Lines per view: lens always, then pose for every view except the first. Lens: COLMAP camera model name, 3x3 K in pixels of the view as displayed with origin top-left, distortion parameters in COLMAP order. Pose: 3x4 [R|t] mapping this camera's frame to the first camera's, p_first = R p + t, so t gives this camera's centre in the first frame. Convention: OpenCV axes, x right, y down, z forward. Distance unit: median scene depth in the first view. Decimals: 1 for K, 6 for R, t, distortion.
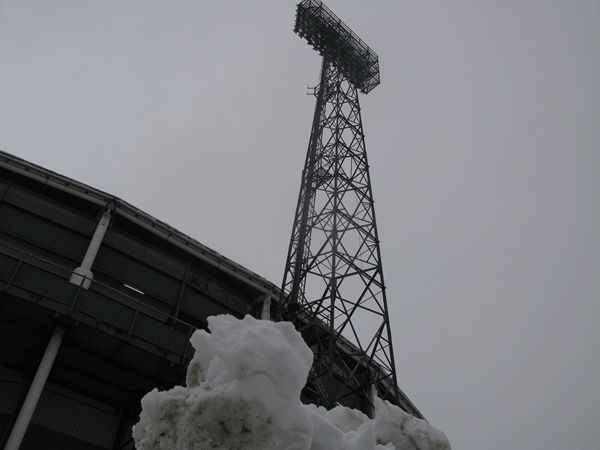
lens RADIAL K [[605.2, 0, 308.6], [0, 605.2, 225.0], [0, 0, 1]] dist [-0.222143, 0.275181]
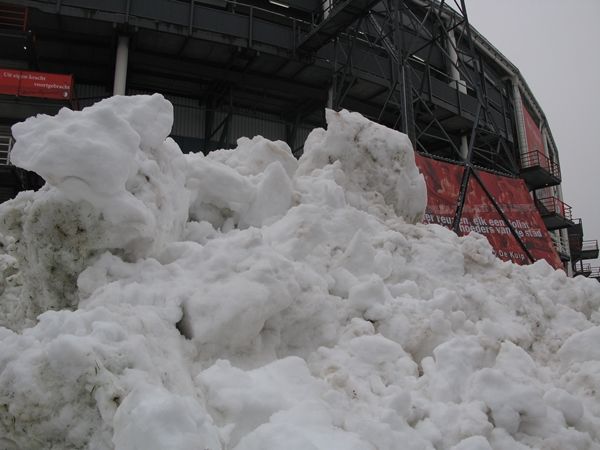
lens RADIAL K [[605.2, 0, 308.6], [0, 605.2, 225.0], [0, 0, 1]] dist [-0.222143, 0.275181]
pose [[0.977268, -0.118693, -0.175670, 0.284851], [0.193599, 0.837344, 0.511247, -0.061111], [0.086414, -0.533635, 0.841288, 0.124827]]
